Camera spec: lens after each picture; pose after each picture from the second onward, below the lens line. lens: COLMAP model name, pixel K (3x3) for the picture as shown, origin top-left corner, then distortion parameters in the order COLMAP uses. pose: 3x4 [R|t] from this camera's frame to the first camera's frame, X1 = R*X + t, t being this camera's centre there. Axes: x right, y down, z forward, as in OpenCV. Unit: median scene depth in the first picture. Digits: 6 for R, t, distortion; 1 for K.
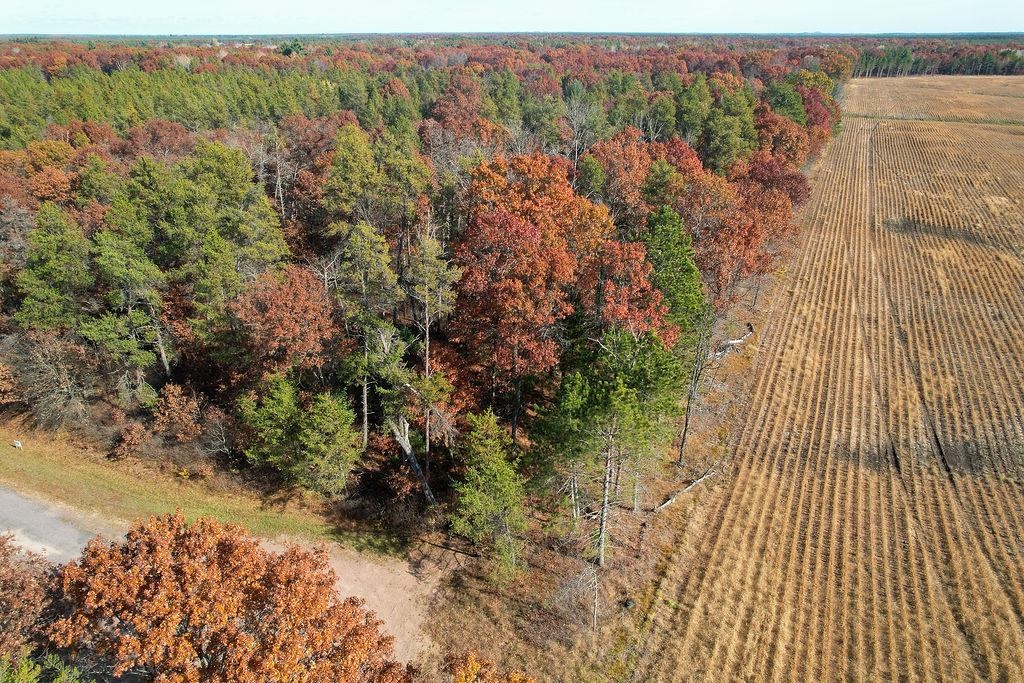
lens RADIAL K [[656.3, 0, 515.6], [0, 656.3, 346.1], [0, 0, 1]] dist [-0.093114, 0.088450]
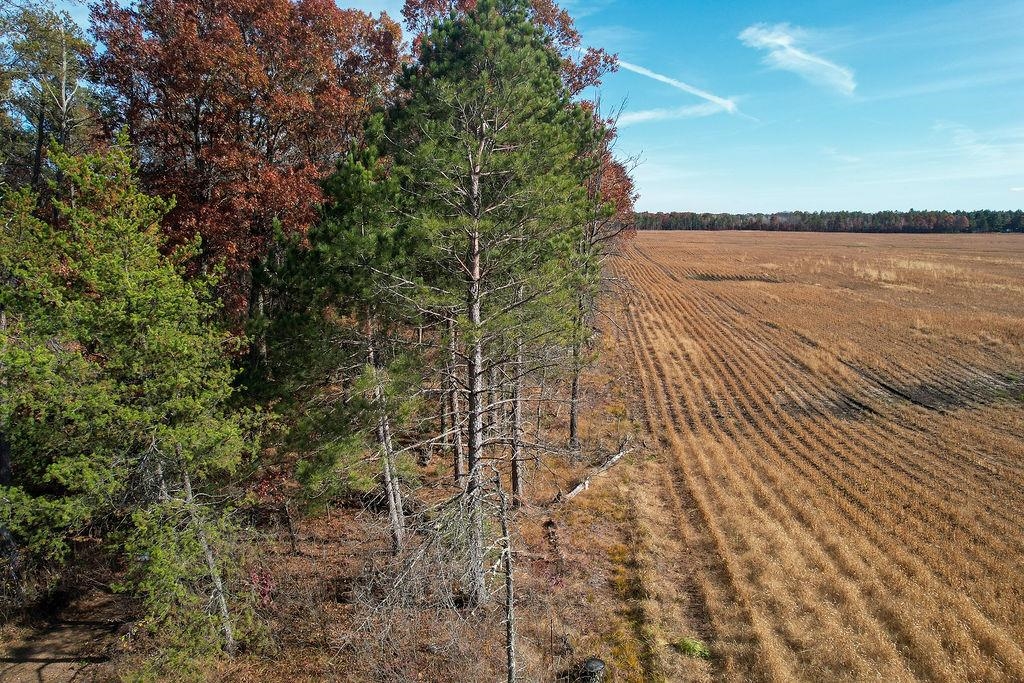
lens RADIAL K [[656.3, 0, 515.6], [0, 656.3, 346.1], [0, 0, 1]] dist [-0.093114, 0.088450]
pose [[0.942683, -0.061993, 0.327880, 0.032103], [0.145720, 0.960428, -0.237367, 0.247683], [-0.300190, 0.271541, 0.914413, 0.528480]]
